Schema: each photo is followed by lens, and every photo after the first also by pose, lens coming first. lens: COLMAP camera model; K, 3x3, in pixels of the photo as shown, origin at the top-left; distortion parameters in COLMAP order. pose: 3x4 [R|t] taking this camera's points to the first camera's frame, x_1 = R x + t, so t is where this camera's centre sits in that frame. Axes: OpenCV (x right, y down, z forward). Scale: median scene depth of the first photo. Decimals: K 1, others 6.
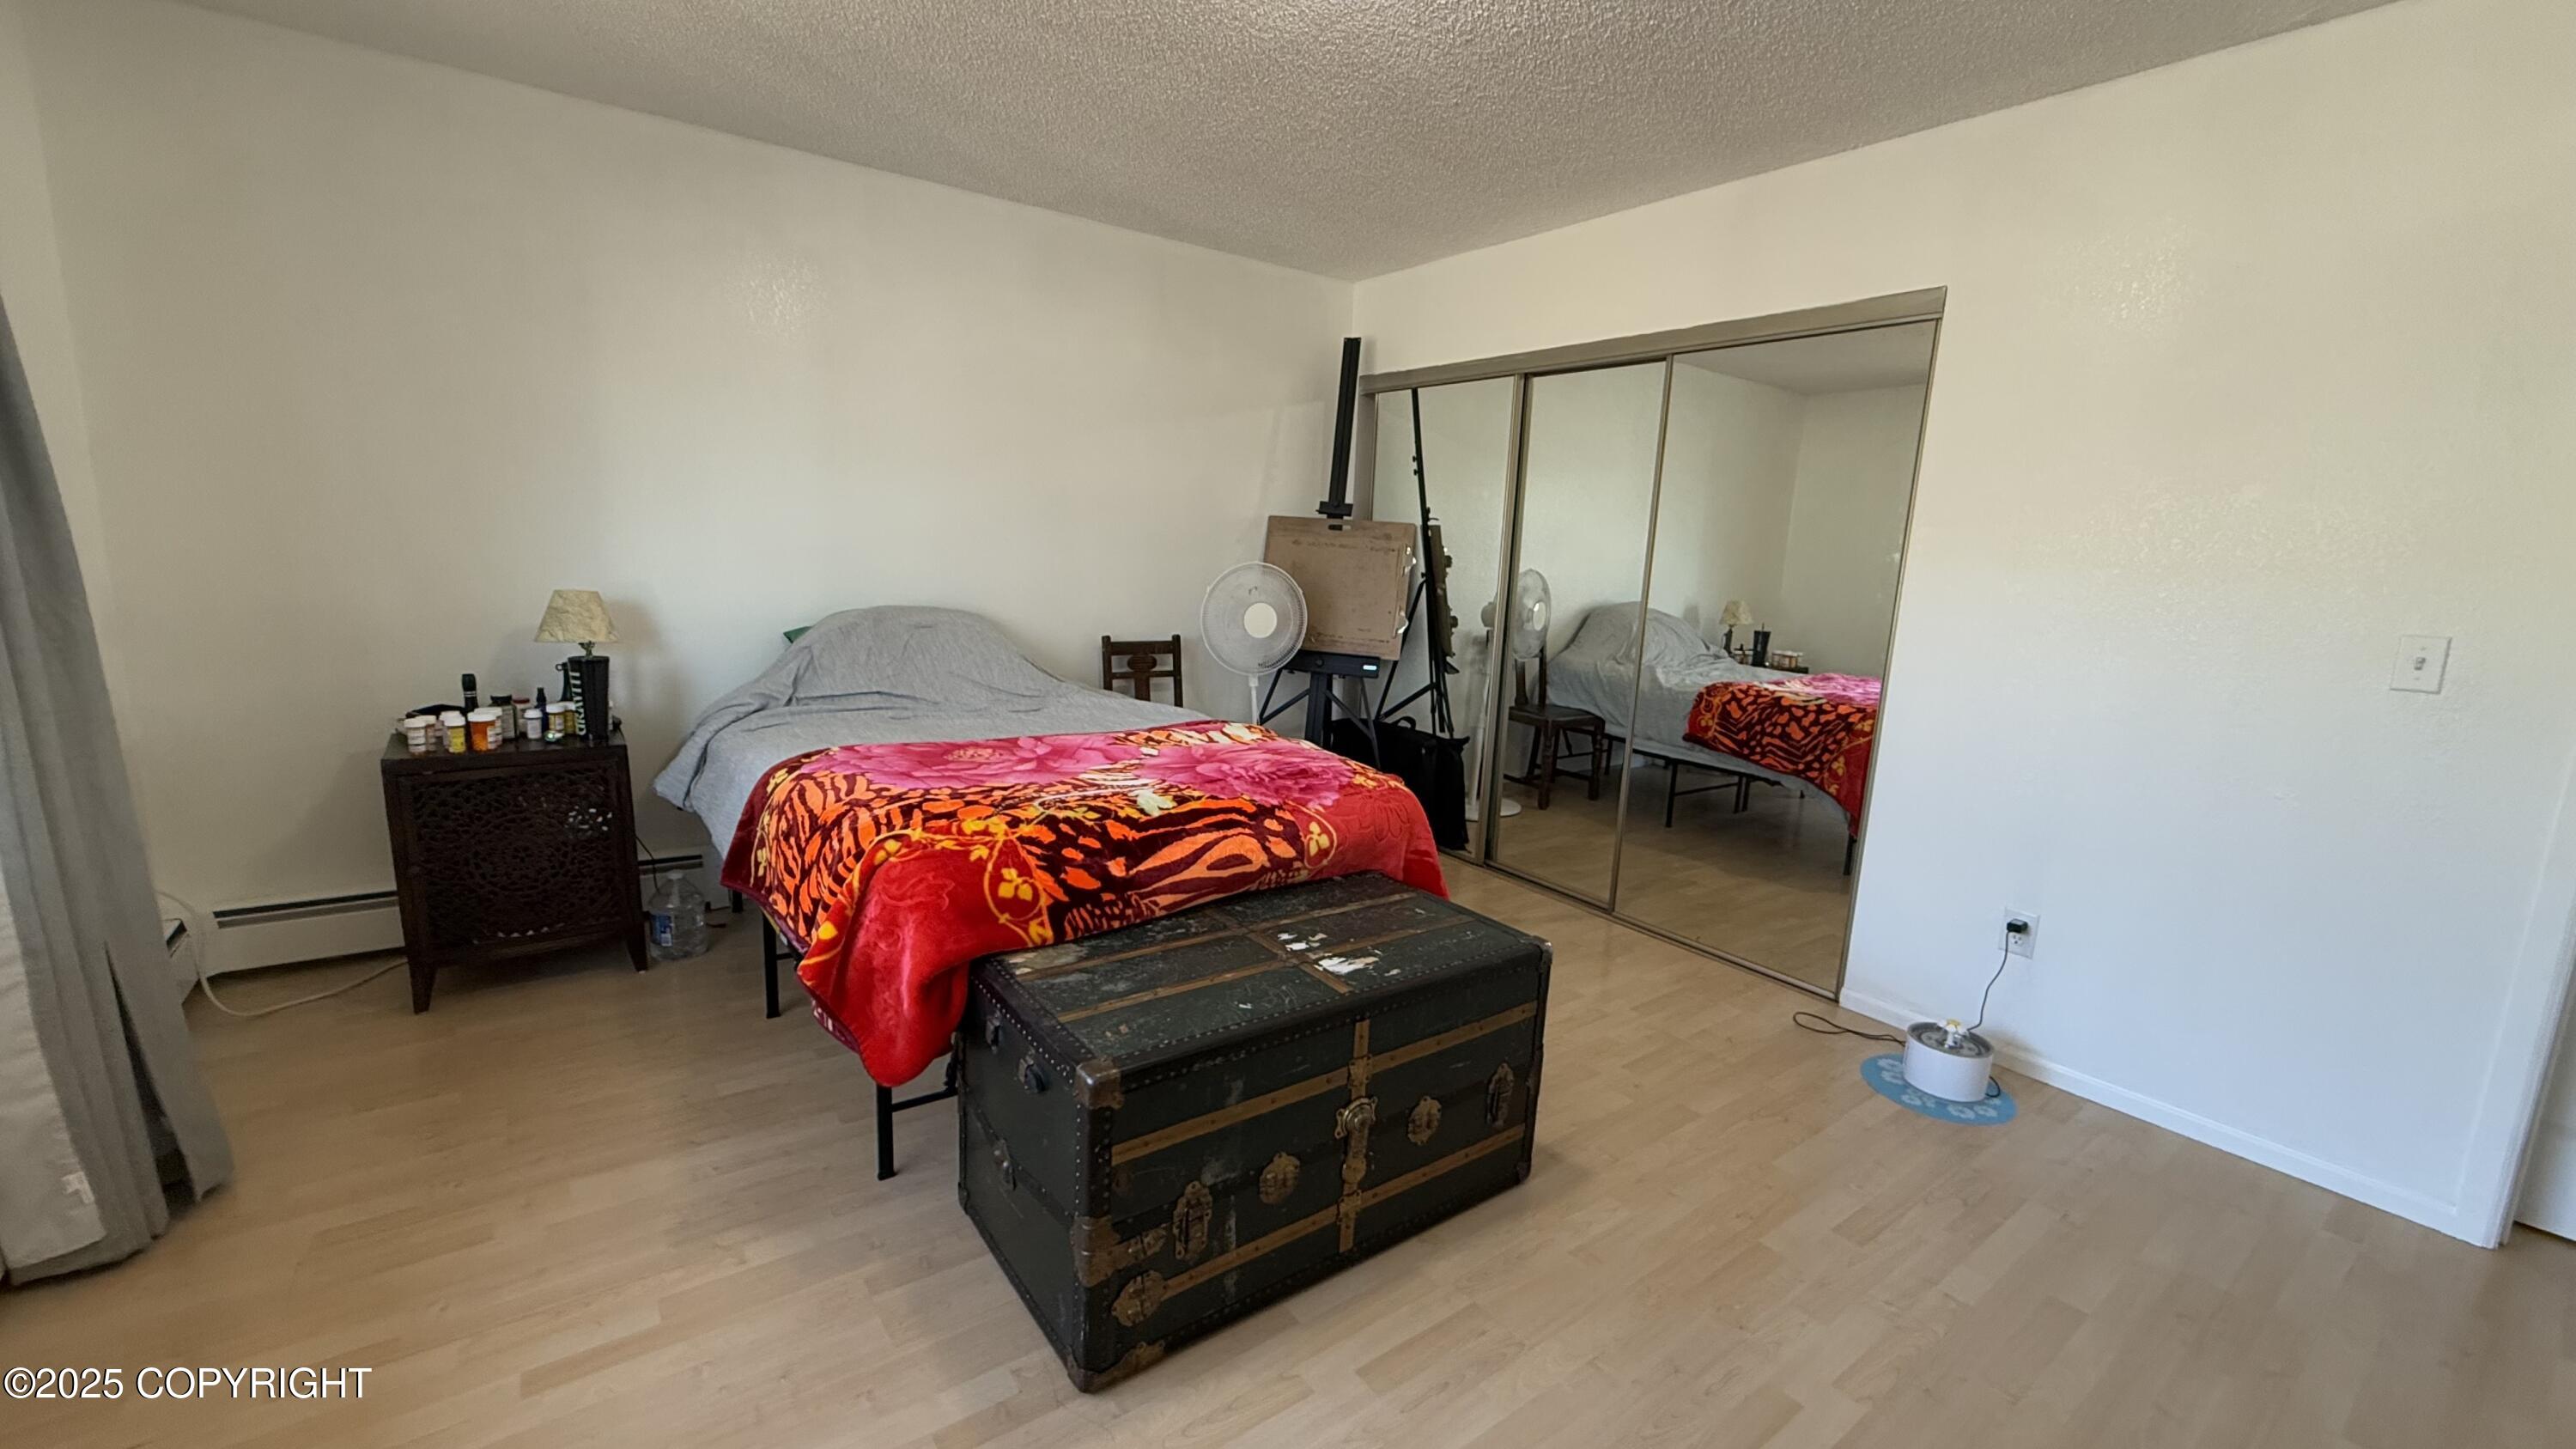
lens RADIAL K [[1021.6, 0, 1275.2], [0, 1021.6, 736.7], [0, 0, 1]] dist [-0.000335, -0.000273]
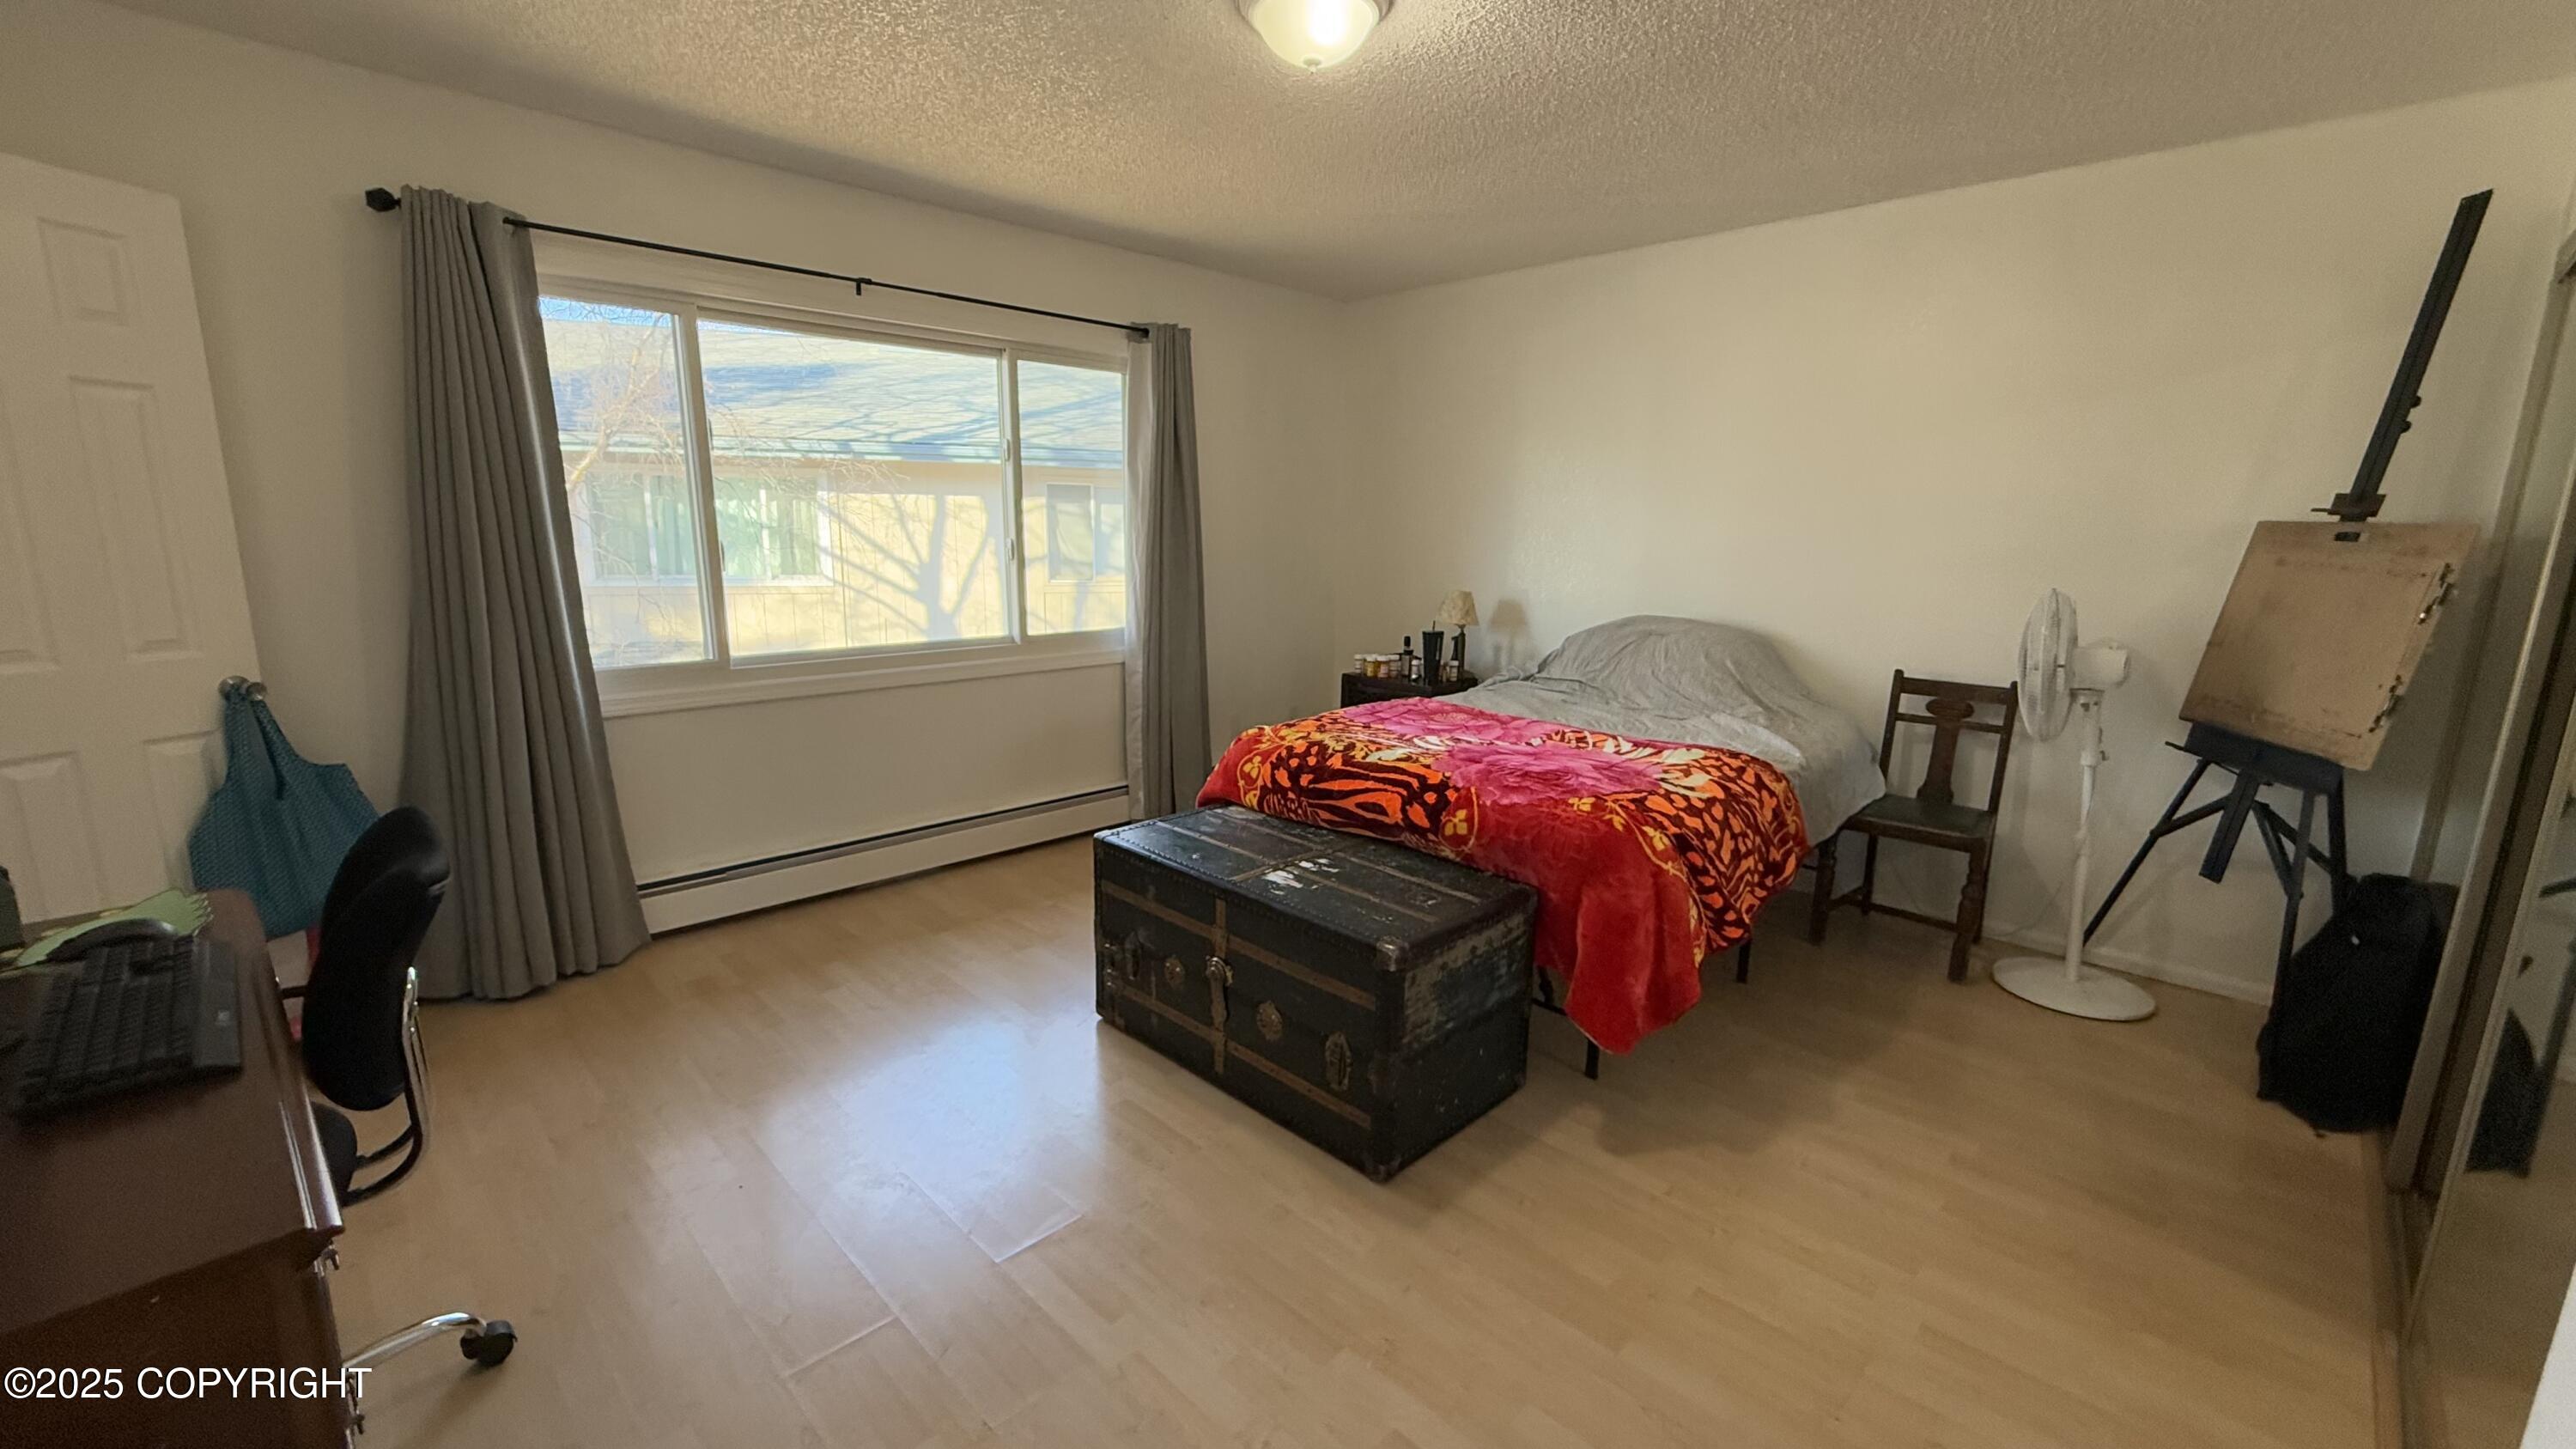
lens RADIAL K [[1021.6, 0, 1272.1], [0, 1021.6, 730.5], [0, 0, 1]] dist [-0.000335, -0.000273]
pose [[0.156562, 0.158628, -0.974846, 1.142067], [-0.195595, 0.972450, 0.126825, -0.103028], [0.968107, 0.170819, 0.183275, 0.645417]]
